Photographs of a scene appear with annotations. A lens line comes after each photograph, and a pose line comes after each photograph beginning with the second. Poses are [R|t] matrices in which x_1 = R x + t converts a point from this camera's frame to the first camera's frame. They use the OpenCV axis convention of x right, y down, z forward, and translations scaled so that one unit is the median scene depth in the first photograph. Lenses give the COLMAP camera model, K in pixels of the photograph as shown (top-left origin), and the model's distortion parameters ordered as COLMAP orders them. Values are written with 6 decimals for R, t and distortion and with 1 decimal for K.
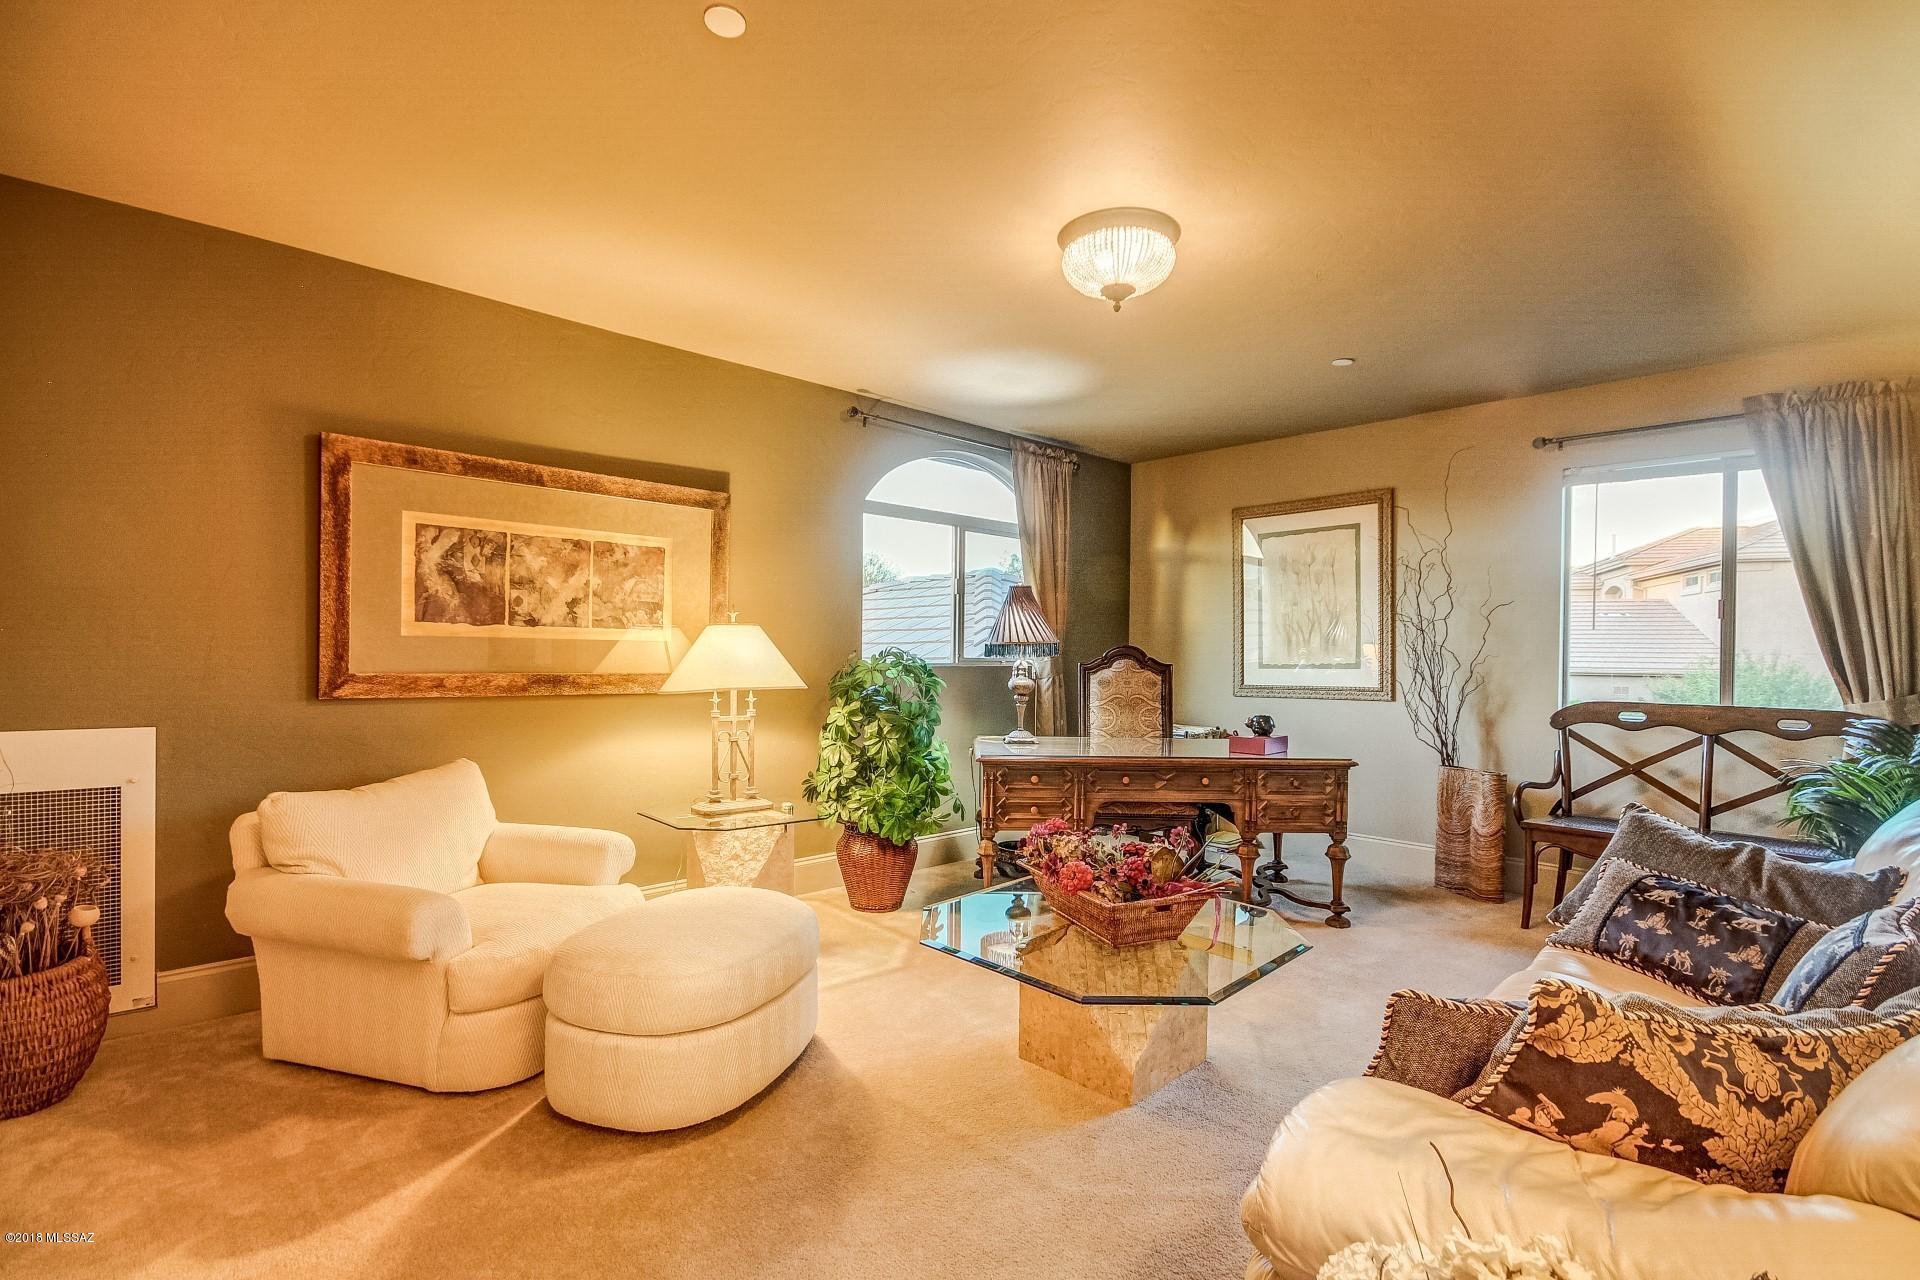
lens RADIAL K [[906.5, 0, 965.1], [0, 906.5, 655.6], [0, 0, 1]] dist [0.040172, -0.014831]
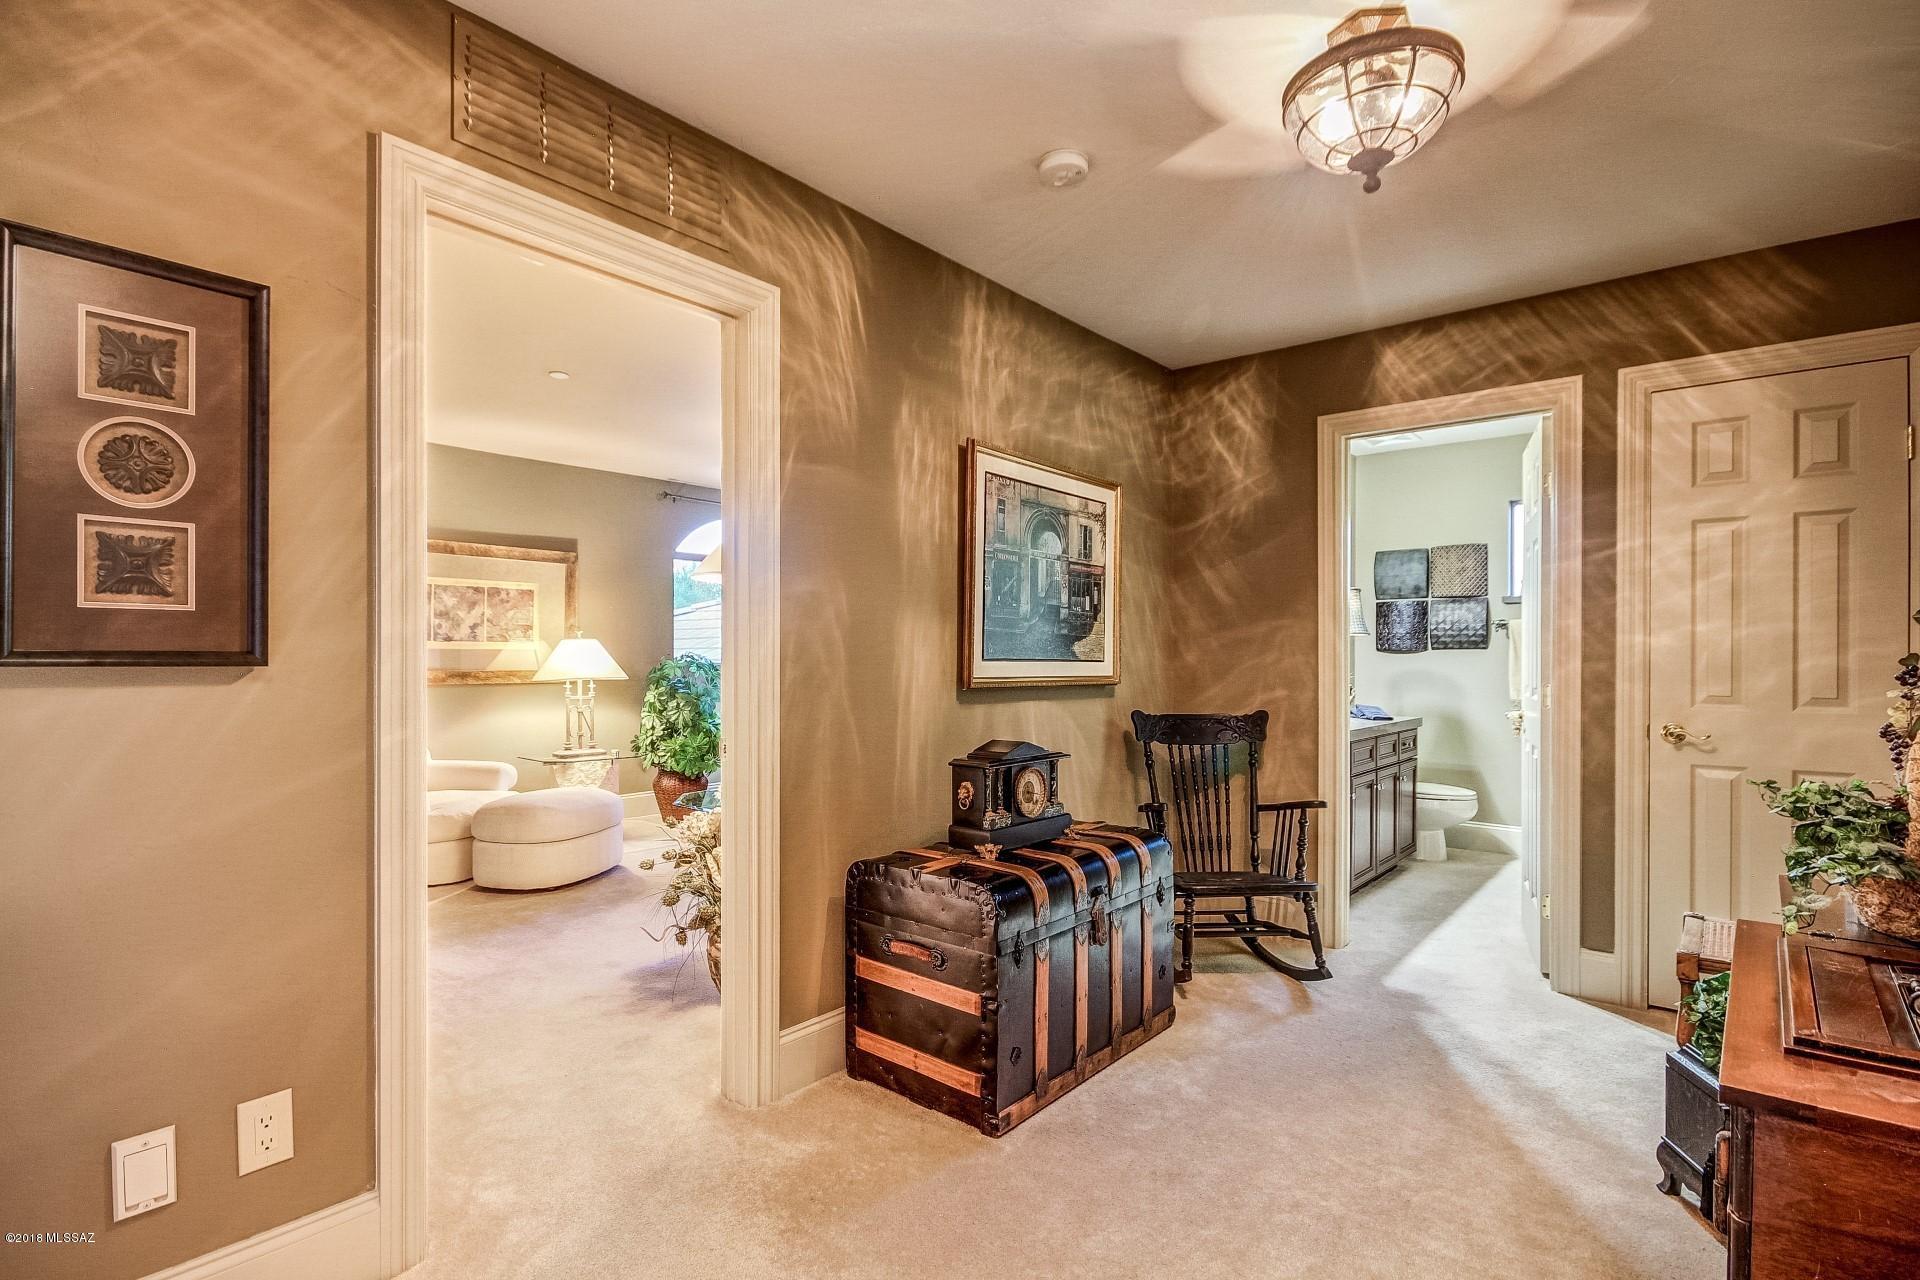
lens RADIAL K [[940.3, 0, 958.1], [0, 940.3, 655.4], [0, 0, 1]] dist [0.039201, -0.017120]
pose [[0.994935, -0.010192, 0.100006, 0.232878], [0.010383, 0.999945, -0.001389, 0.003882], [-0.099986, 0.002421, 0.994986, -0.695857]]
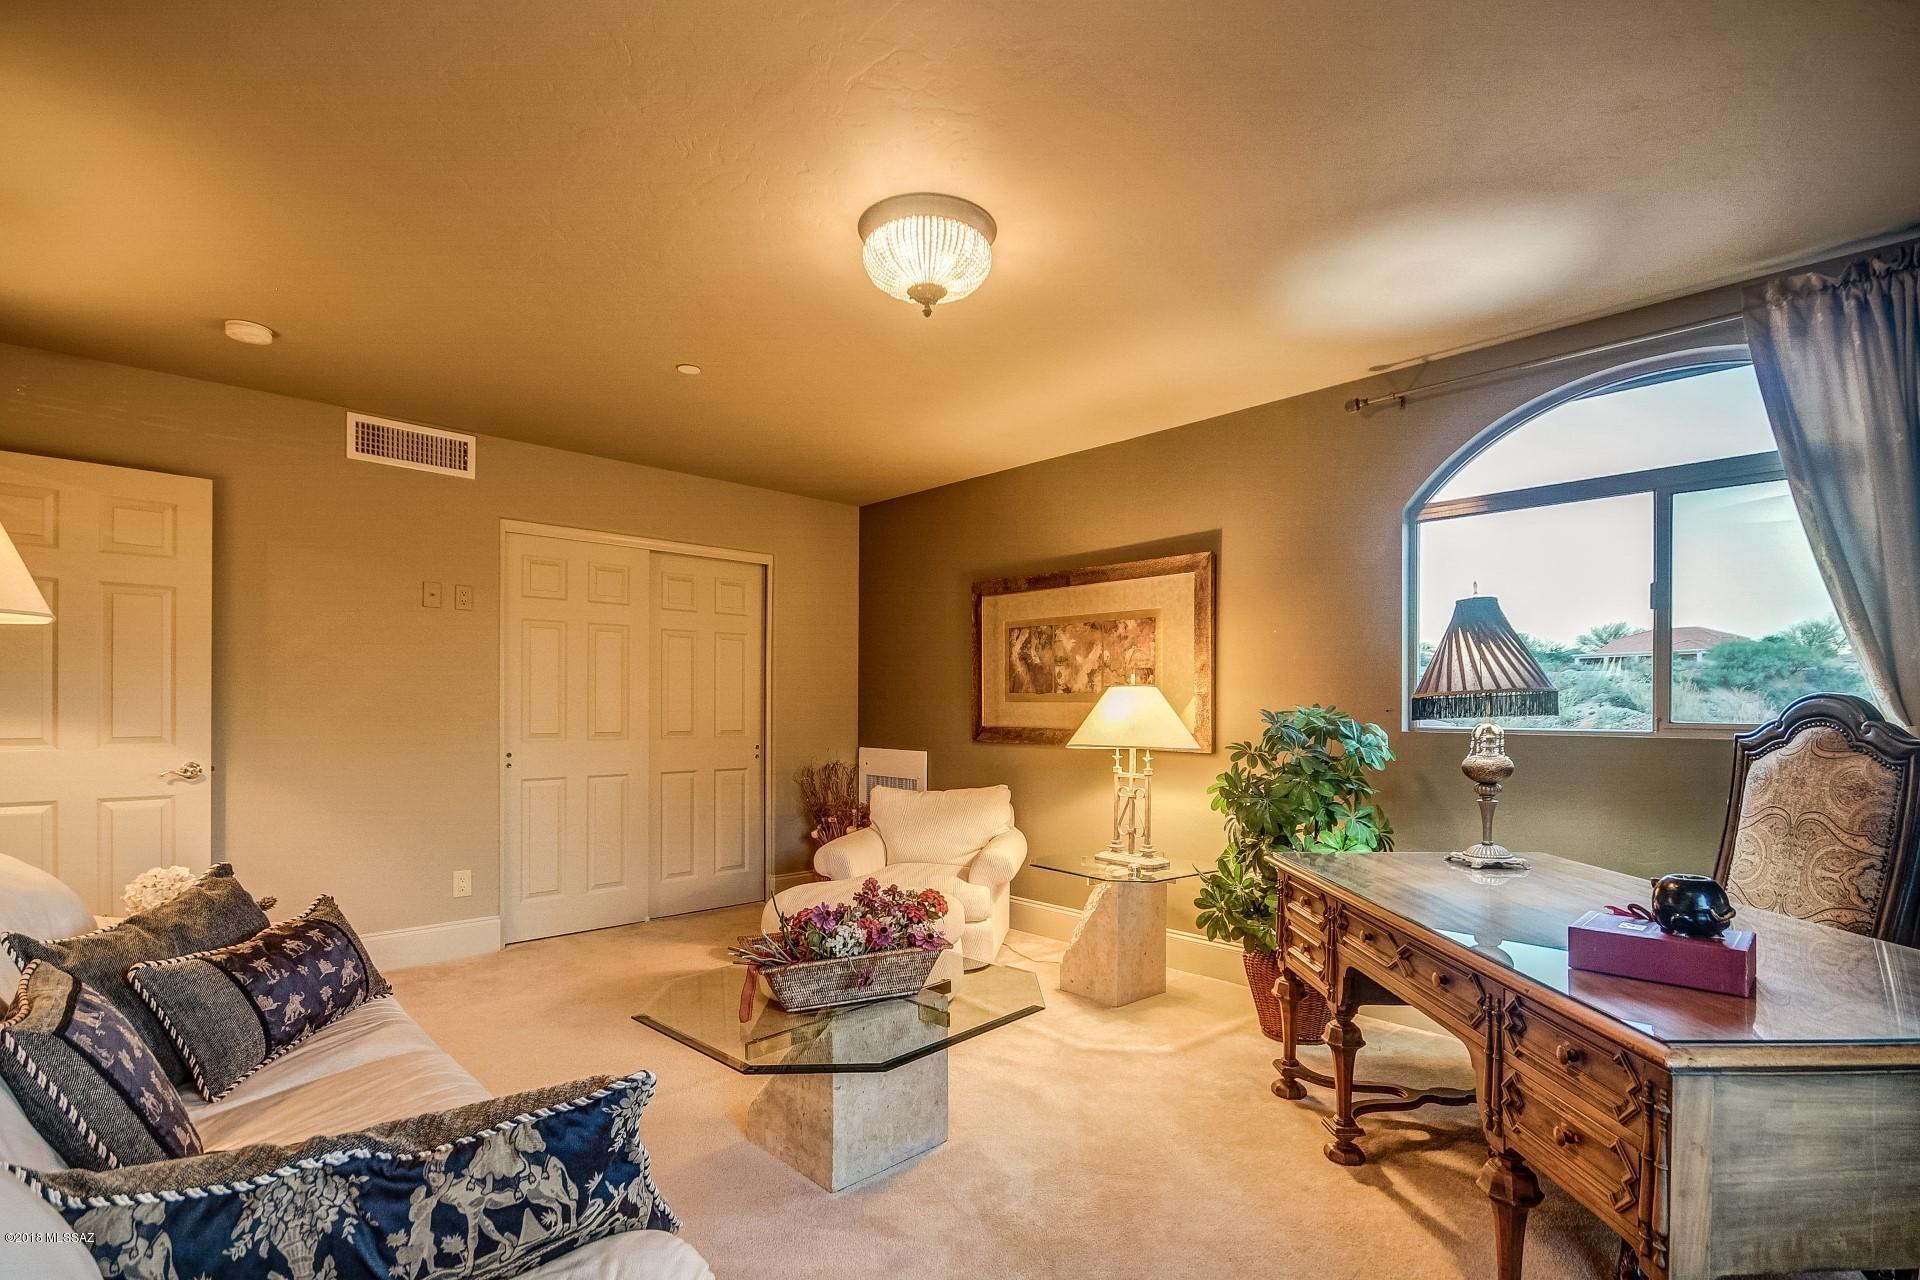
lens RADIAL K [[886.9, 0, 924.2], [0, 886.9, 703.6], [0, 0, 1]] dist [-0.000543, -0.000137]
pose [[-0.022520, -0.015666, -0.999624, 0.749509], [-0.009551, 0.999835, -0.015454, 0.004448], [0.999701, 0.009199, -0.022666, 0.758744]]
